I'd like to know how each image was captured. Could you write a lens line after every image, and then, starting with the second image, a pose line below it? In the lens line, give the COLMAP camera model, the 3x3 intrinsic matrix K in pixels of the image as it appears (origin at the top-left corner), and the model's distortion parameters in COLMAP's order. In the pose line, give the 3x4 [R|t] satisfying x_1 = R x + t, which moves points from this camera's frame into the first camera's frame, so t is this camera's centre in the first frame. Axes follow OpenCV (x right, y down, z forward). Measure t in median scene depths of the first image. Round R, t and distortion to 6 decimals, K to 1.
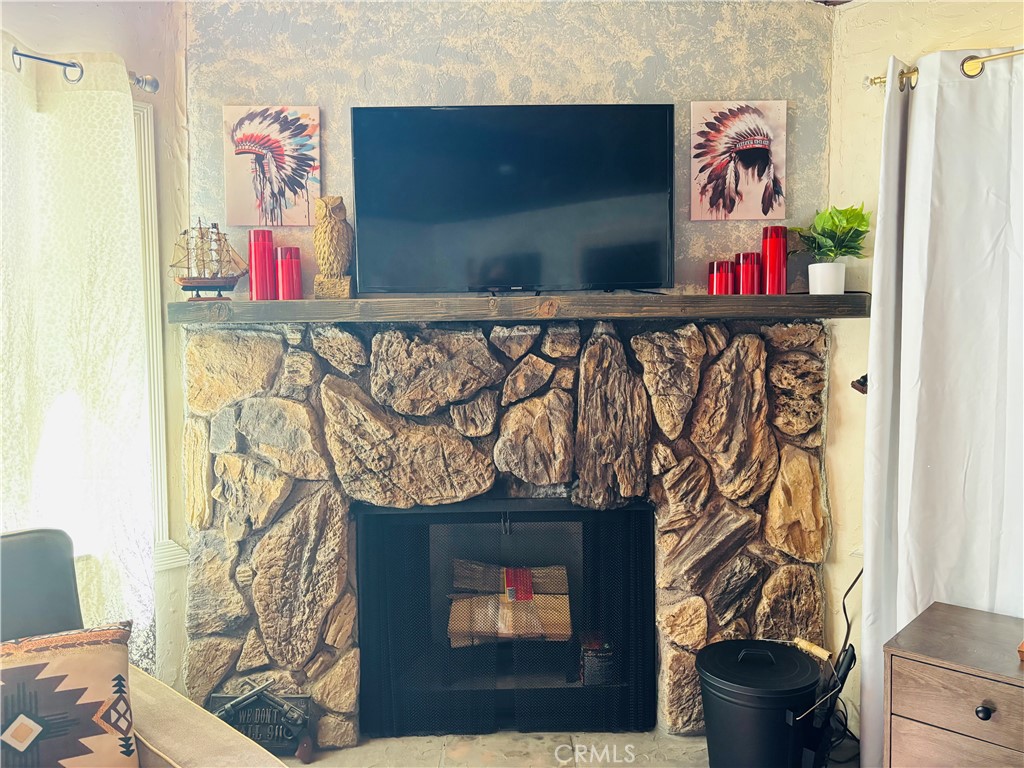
lens RADIAL K [[770.5, 0, 512.0], [0, 770.5, 378.4], [0, 0, 1]] dist [0.050050, -0.058243]
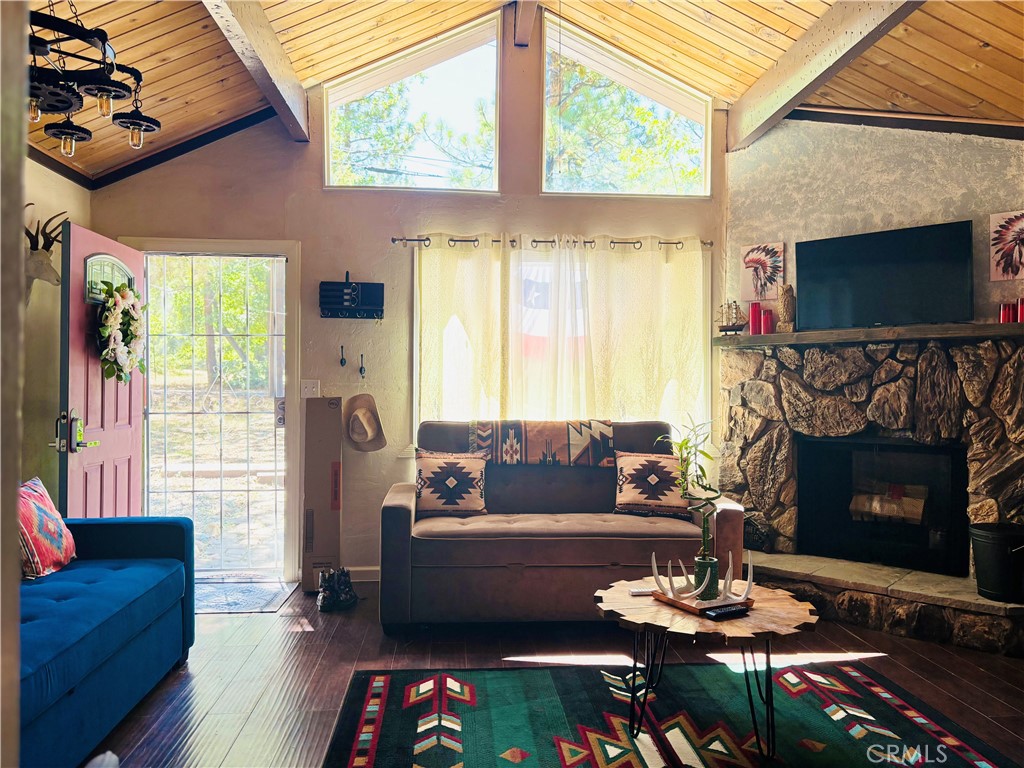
lens RADIAL K [[770.5, 0, 519.3], [0, 770.5, 376.8], [0, 0, 1]] dist [0.050050, -0.058243]
pose [[0.738513, 0.004511, -0.674224, 0.634967], [-0.041123, 0.998417, -0.038364, 0.122299], [0.672984, 0.056059, 0.737529, -0.999353]]
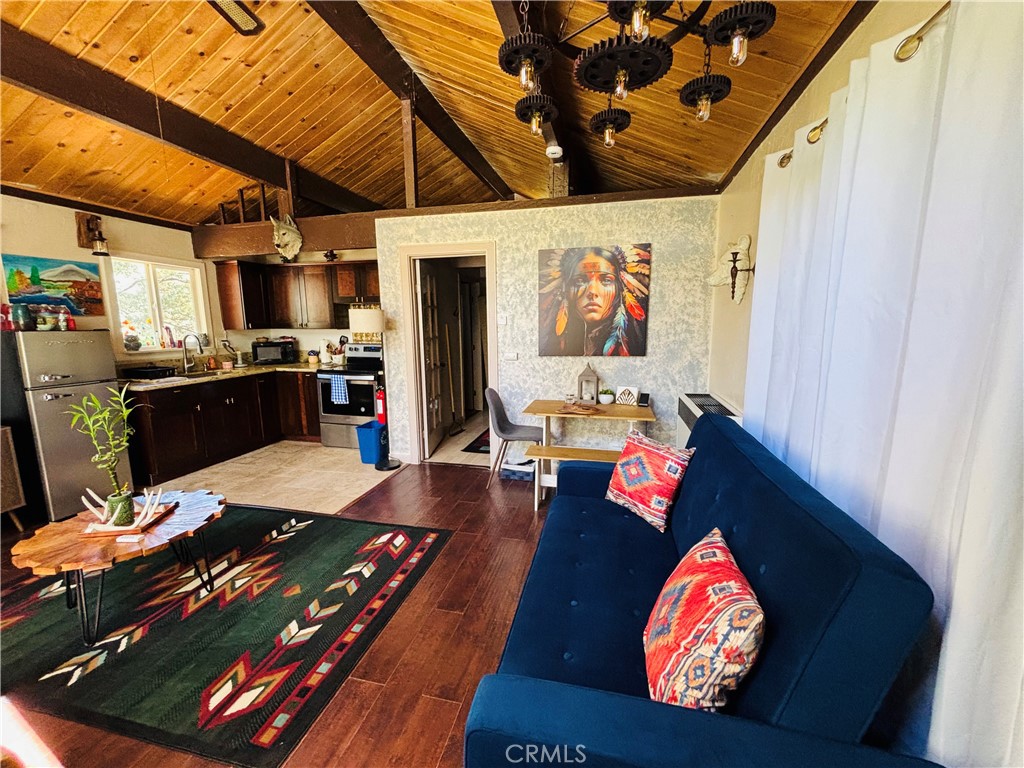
lens RADIAL K [[412.3, 0, 514.7], [0, 412.3, 381.4], [0, 0, 1]] dist [-0.002790, 0.000204]
pose [[-0.490915, -0.118319, 0.863136, -1.139088], [0.055010, 0.984548, 0.166250, 0.016634], [-0.869469, 0.129095, -0.476820, -0.204544]]
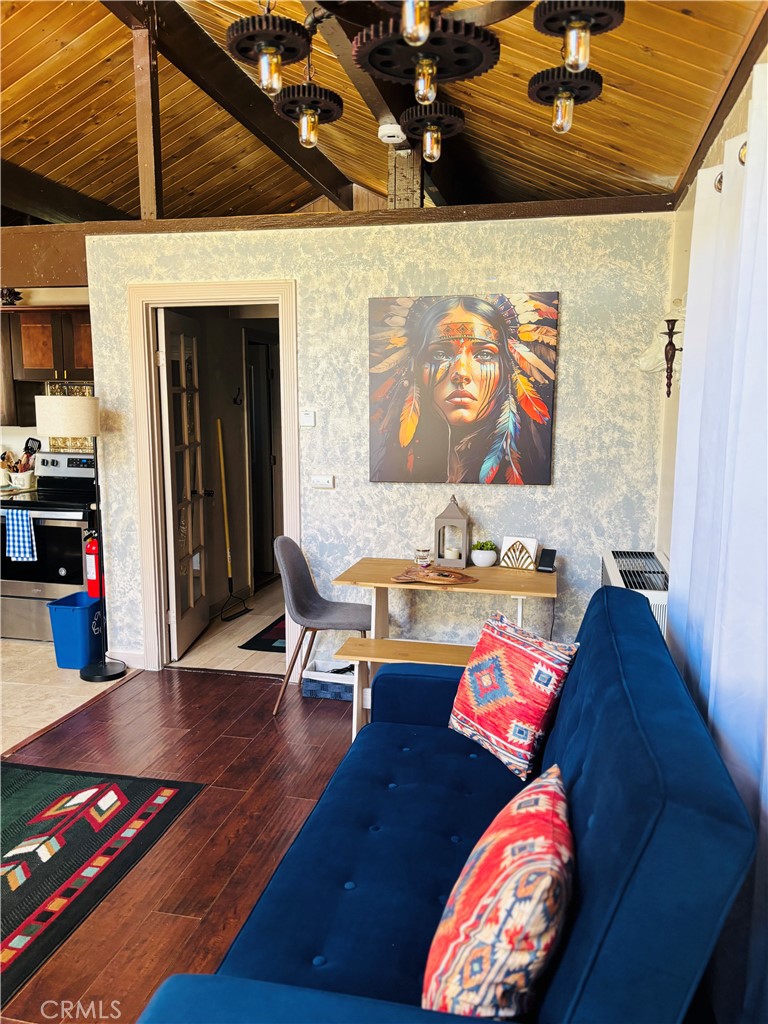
lens RADIAL K [[770.5, 0, 391.0], [0, 770.5, 511.7], [0, 0, 1]] dist [0.050050, -0.058243]
pose [[-0.507264, -0.116276, 0.853911, -1.289003], [0.040118, 0.986596, 0.158175, -0.013439], [-0.860856, 0.114493, -0.495800, -0.239068]]
